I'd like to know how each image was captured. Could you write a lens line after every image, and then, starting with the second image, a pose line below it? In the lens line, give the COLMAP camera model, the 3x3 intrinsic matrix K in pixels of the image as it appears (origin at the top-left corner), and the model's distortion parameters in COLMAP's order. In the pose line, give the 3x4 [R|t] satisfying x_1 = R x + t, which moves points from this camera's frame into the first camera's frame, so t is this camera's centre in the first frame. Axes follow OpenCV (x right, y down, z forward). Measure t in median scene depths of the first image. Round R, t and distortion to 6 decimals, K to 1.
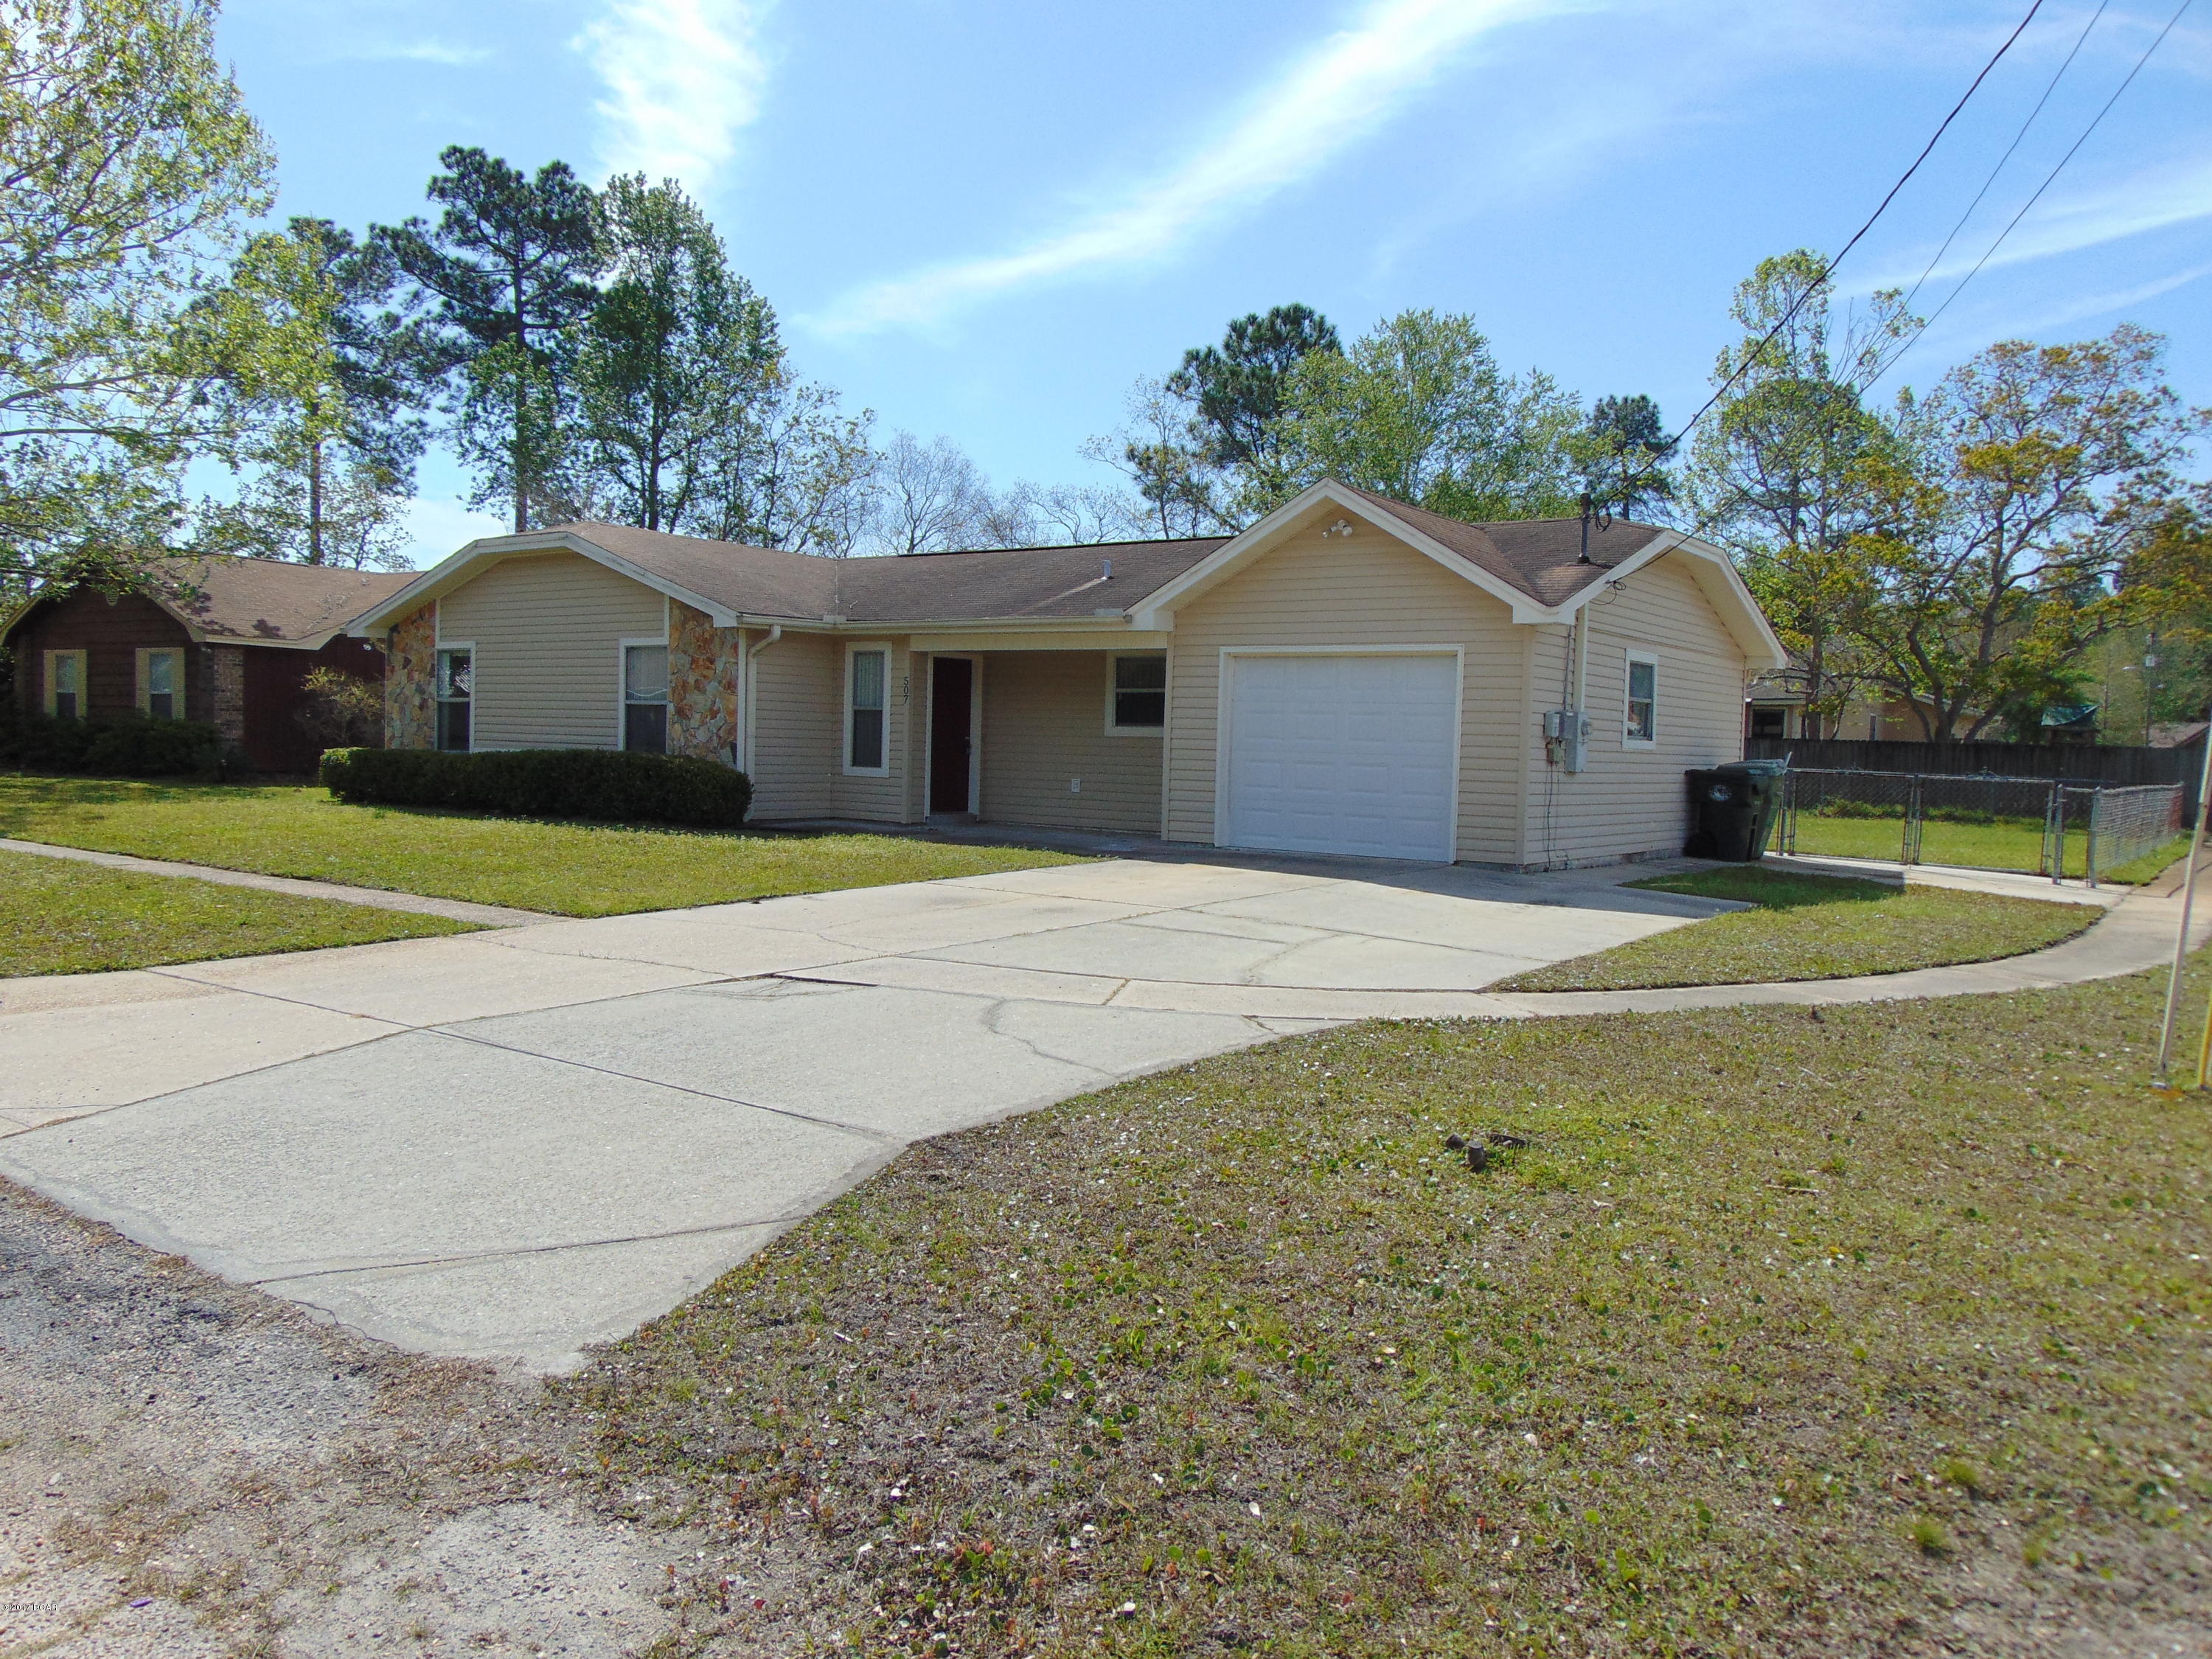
lens RADIAL K [[1650.0, 0, 1105.2], [0, 1650.0, 833.1], [0, 0, 1]] dist [-0.001966, 0.005671]
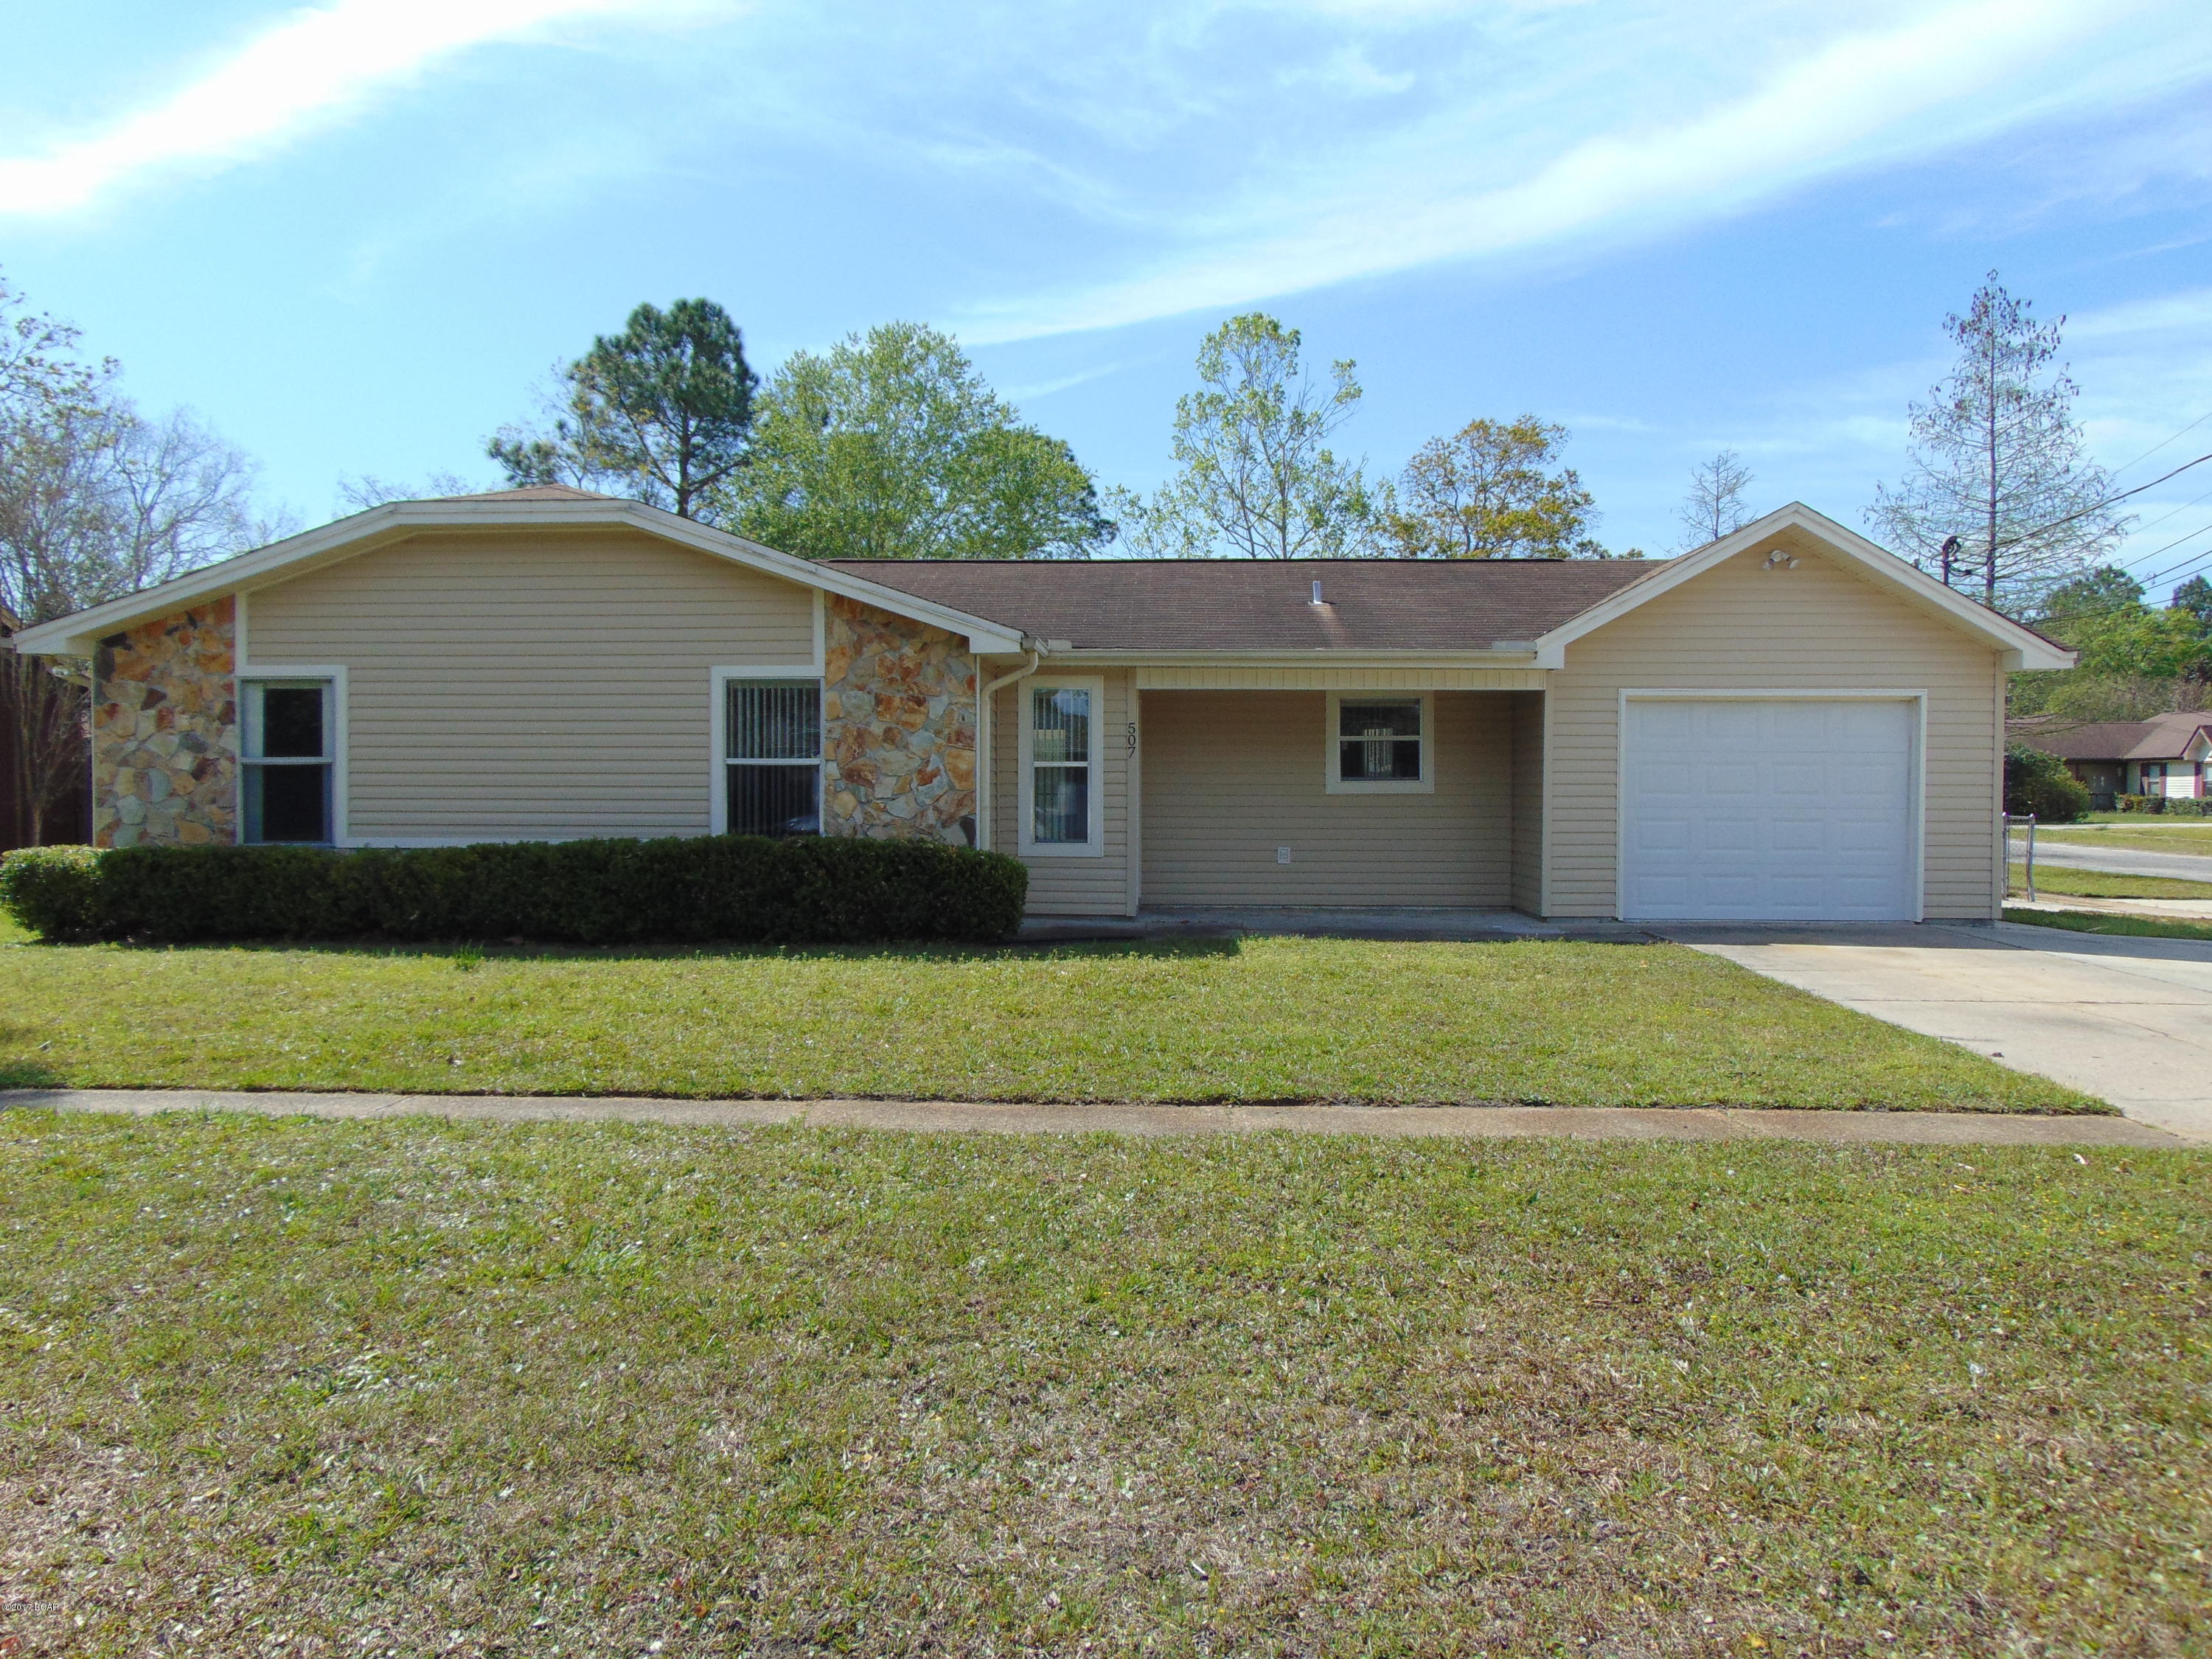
lens RADIAL K [[1650.0, 0, 1106.3], [0, 1650.0, 821.6], [0, 0, 1]] dist [-0.001966, 0.005671]
pose [[0.831206, -0.036167, 0.554787, -0.541483], [0.051185, 0.998622, -0.011587, -0.040599], [-0.553603, 0.038028, 0.831912, 0.372139]]
